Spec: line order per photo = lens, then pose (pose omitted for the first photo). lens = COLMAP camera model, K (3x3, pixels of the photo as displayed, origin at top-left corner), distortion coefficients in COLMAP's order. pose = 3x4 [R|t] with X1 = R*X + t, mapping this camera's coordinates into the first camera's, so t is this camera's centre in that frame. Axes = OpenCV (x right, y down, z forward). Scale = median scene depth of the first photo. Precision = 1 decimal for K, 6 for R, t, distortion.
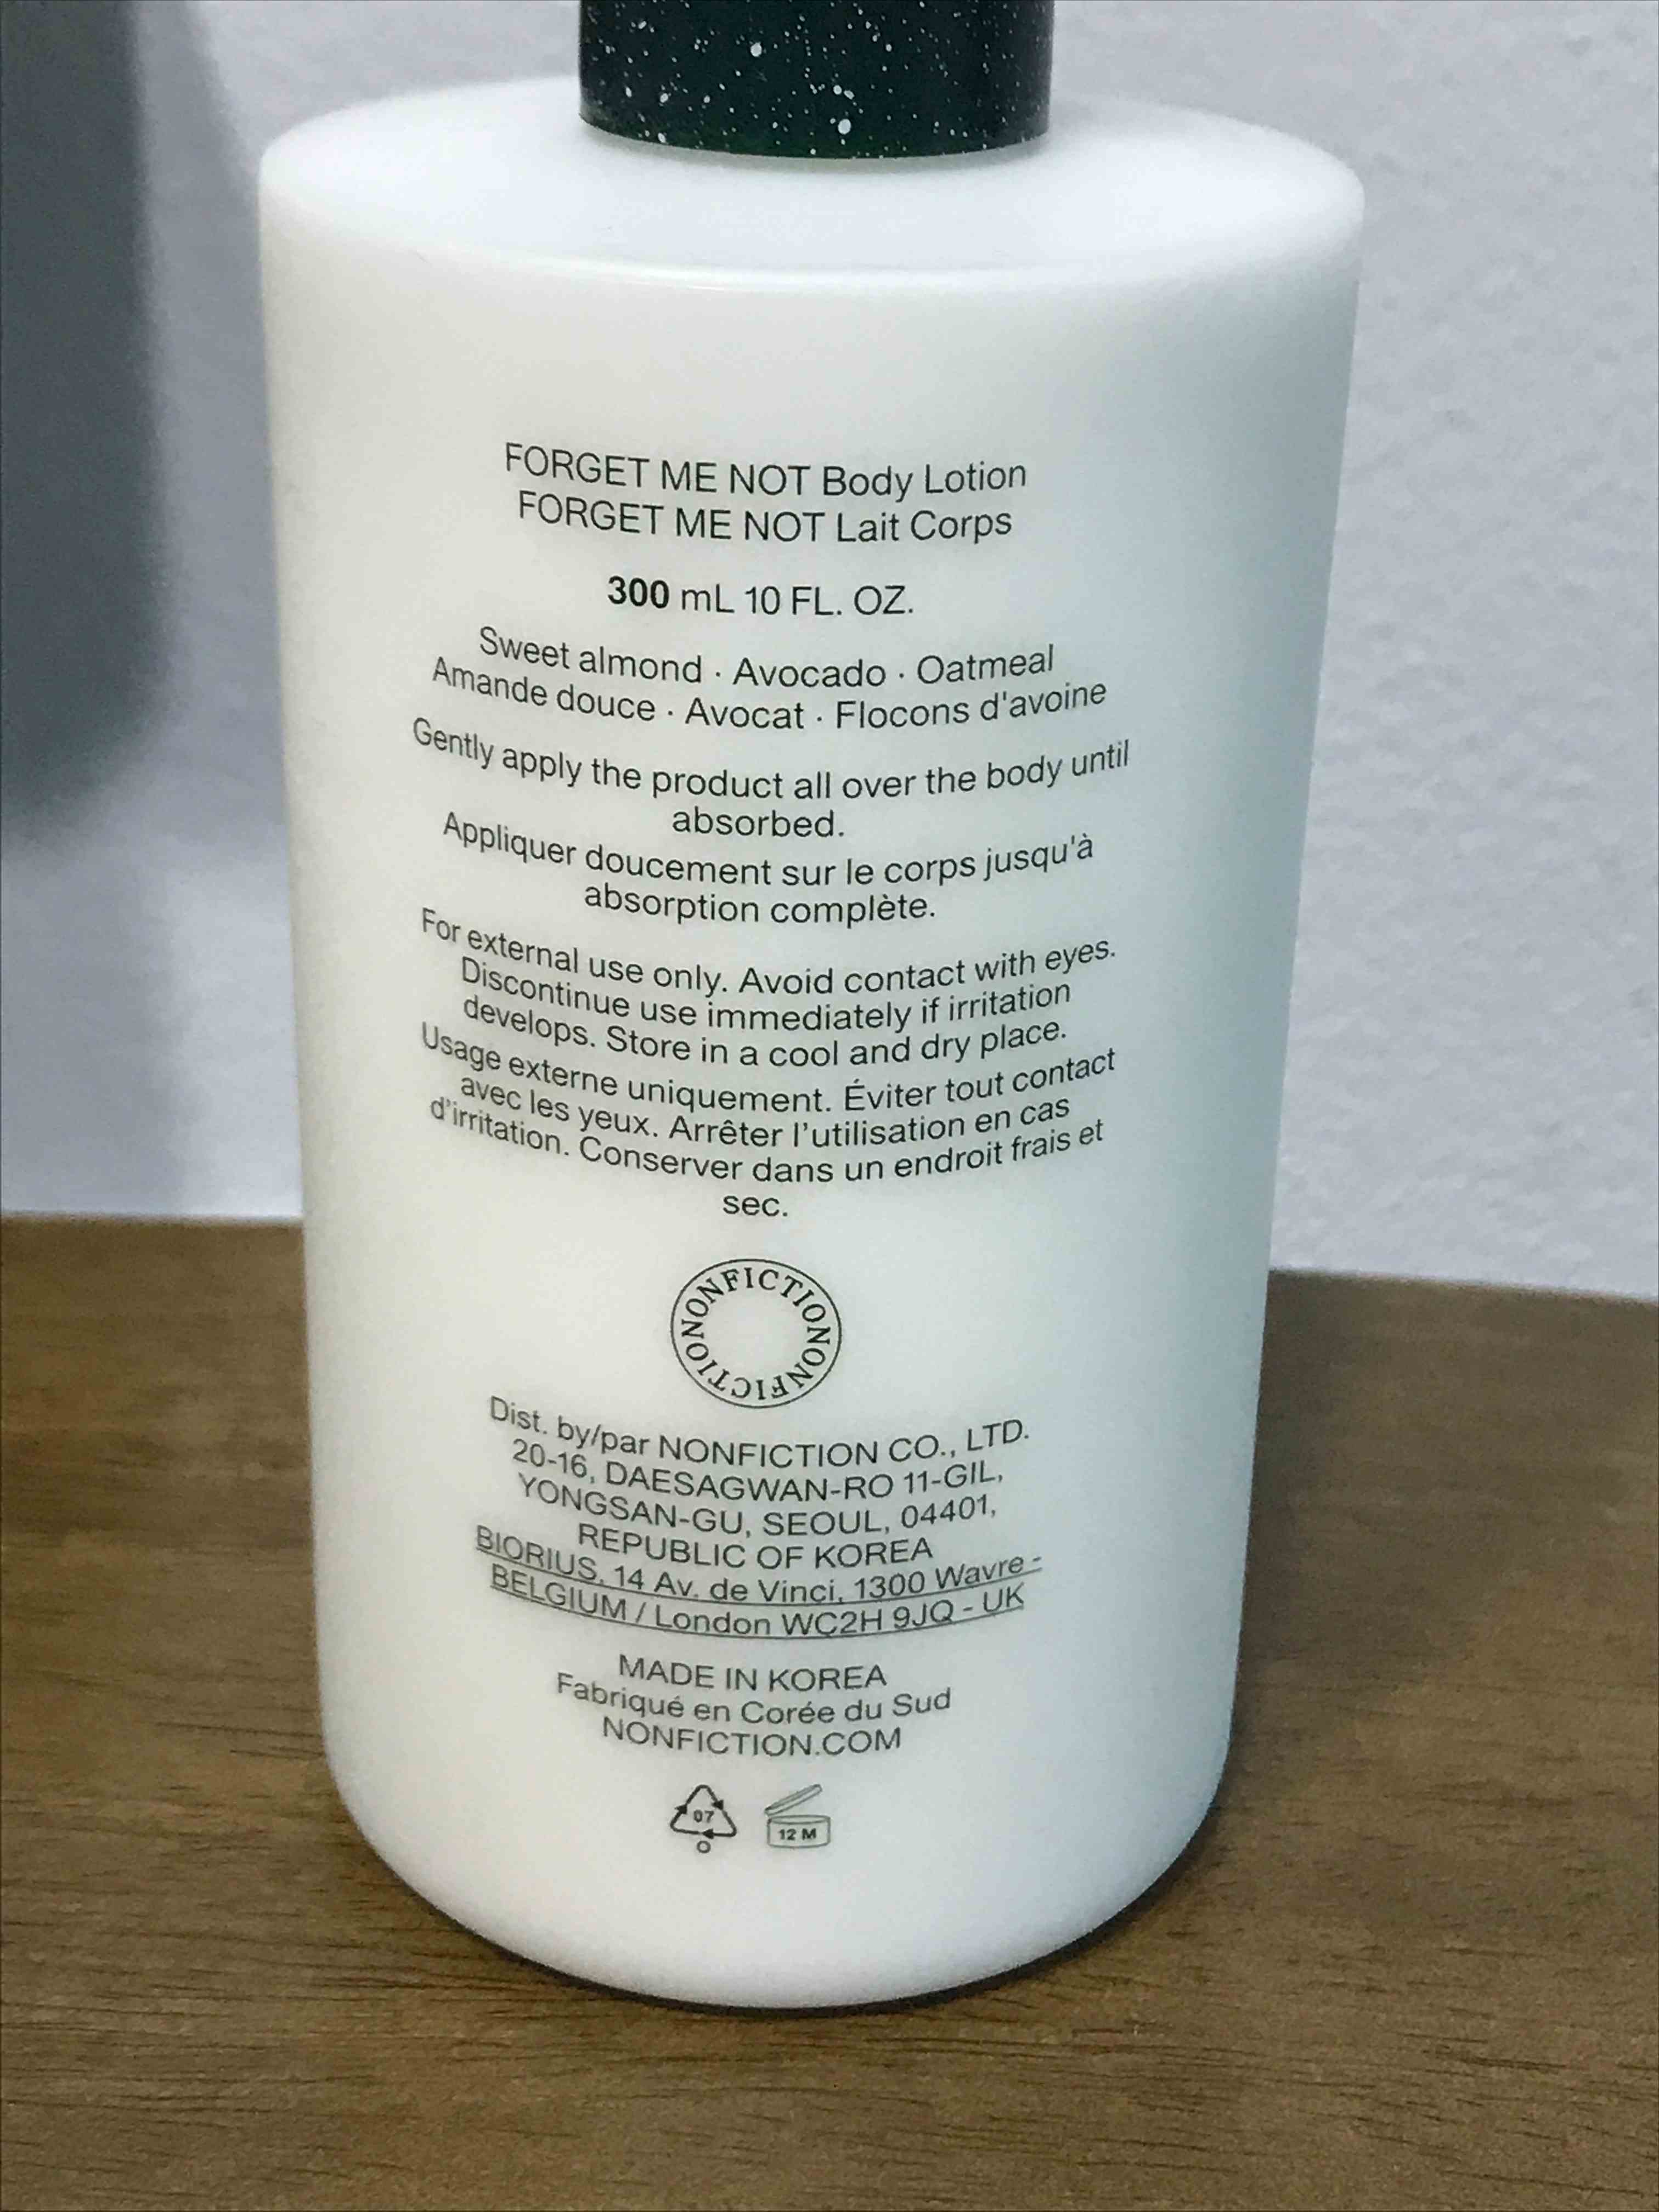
lens RADIAL K [[3600.6, 0, 819.5], [0, 3600.6, 1104.3], [0, 0, 1]] dist [-0.004719, 0.000000]
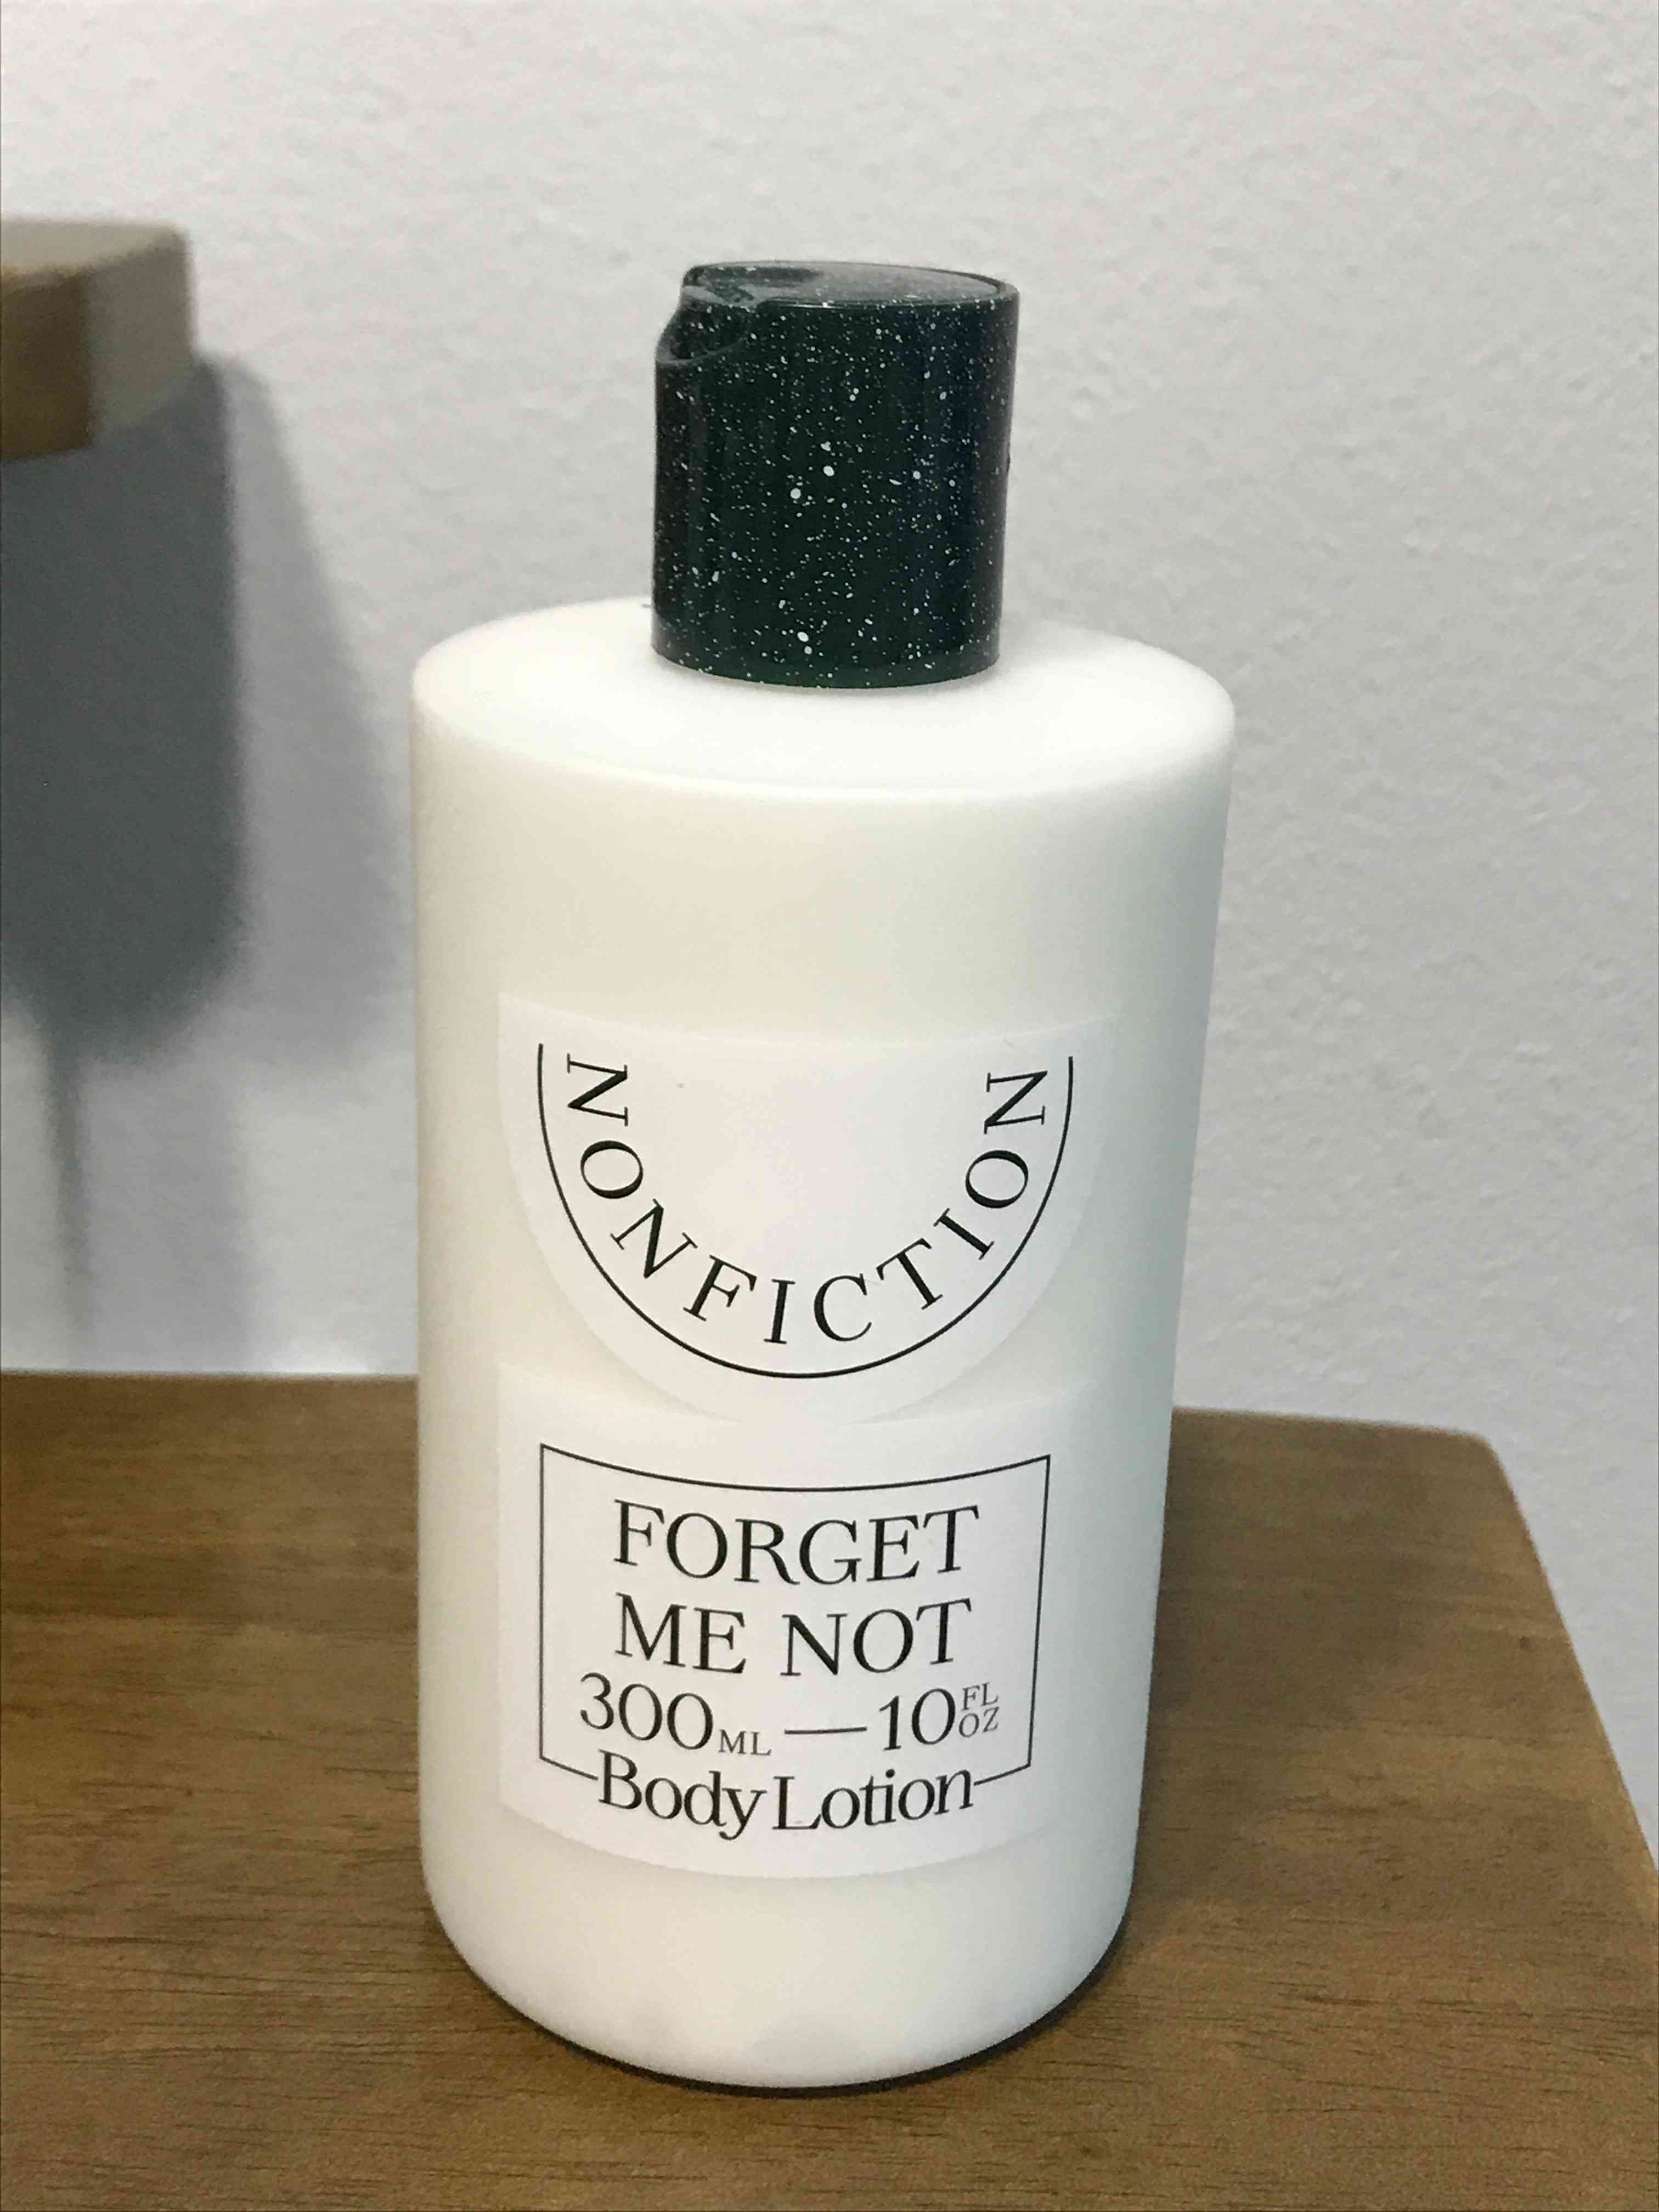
lens RADIAL K [[2967.6, 0, 841.4], [0, 2967.6, 1106.9], [0, 0, 1]] dist [-0.003950, 0.000000]
pose [[0.999159, -0.006291, 0.040510, -0.038694], [0.008147, 0.998917, -0.045805, -0.022506], [-0.040178, 0.046097, 0.998129, -0.126410]]
